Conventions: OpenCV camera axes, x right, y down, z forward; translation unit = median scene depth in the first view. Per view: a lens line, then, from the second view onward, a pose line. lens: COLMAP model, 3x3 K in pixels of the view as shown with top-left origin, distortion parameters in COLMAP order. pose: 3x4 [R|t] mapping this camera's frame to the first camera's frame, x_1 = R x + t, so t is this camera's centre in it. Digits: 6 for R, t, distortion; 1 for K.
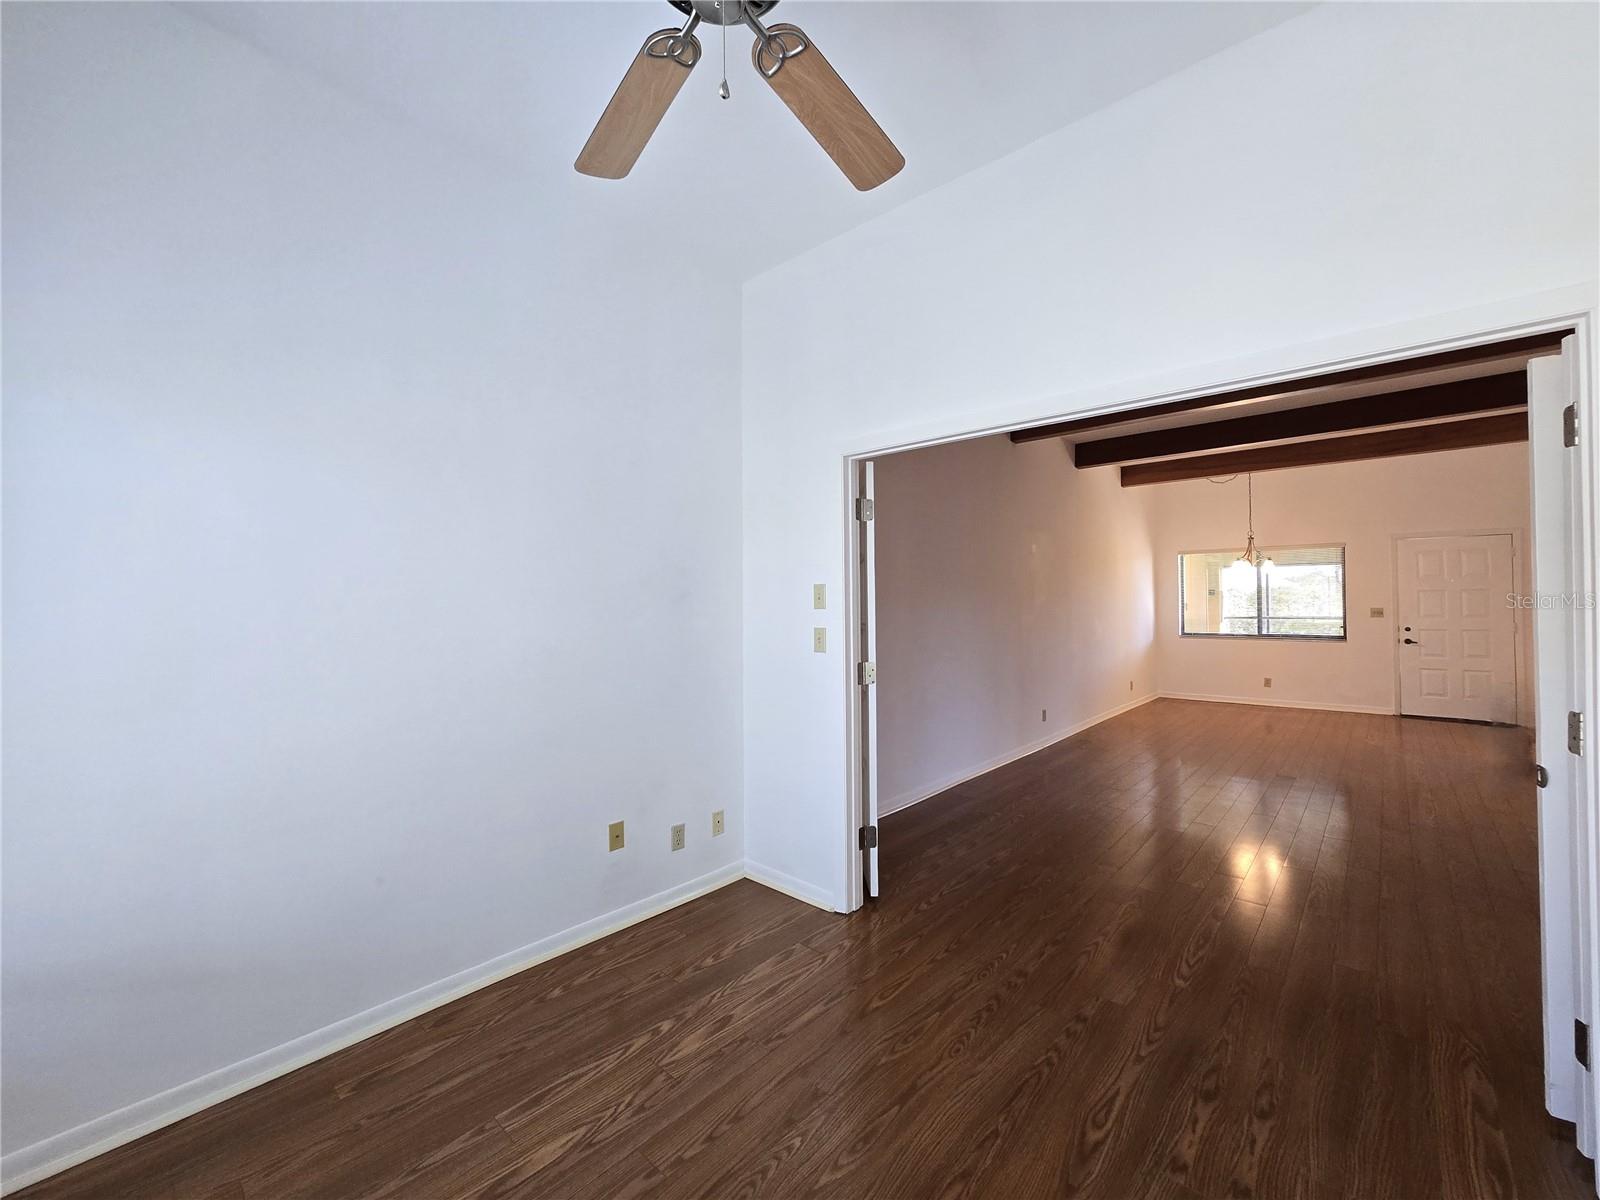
lens RADIAL K [[656.3, 0, 804.7], [0, 656.3, 595.0], [0, 0, 1]] dist [-0.003519, 0.000601]
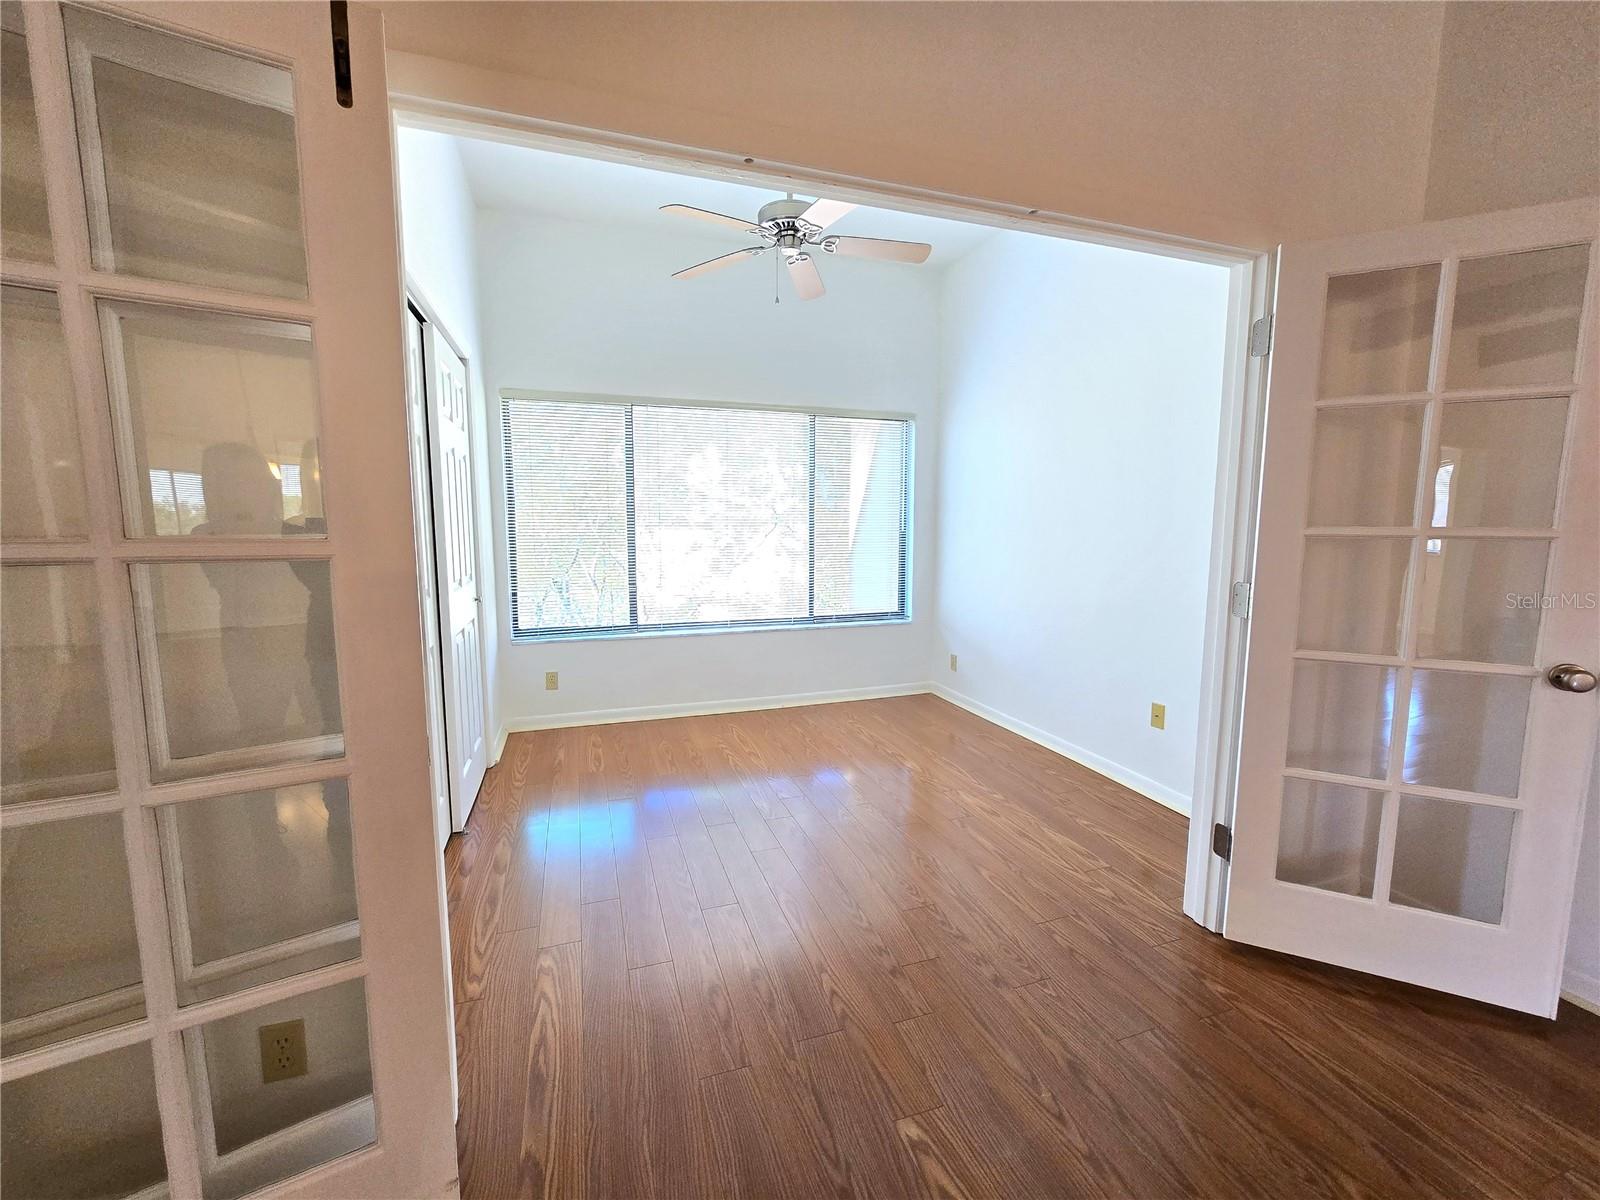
lens RADIAL K [[657.5, 0, 804.6], [0, 657.5, 594.7], [0, 0, 1]] dist [-0.003659, -0.000386]
pose [[-0.487982, 0.104885, -0.866529, 1.146318], [0.014535, 0.993593, 0.112080, 0.045903], [0.872732, 0.042099, -0.486380, 1.253835]]
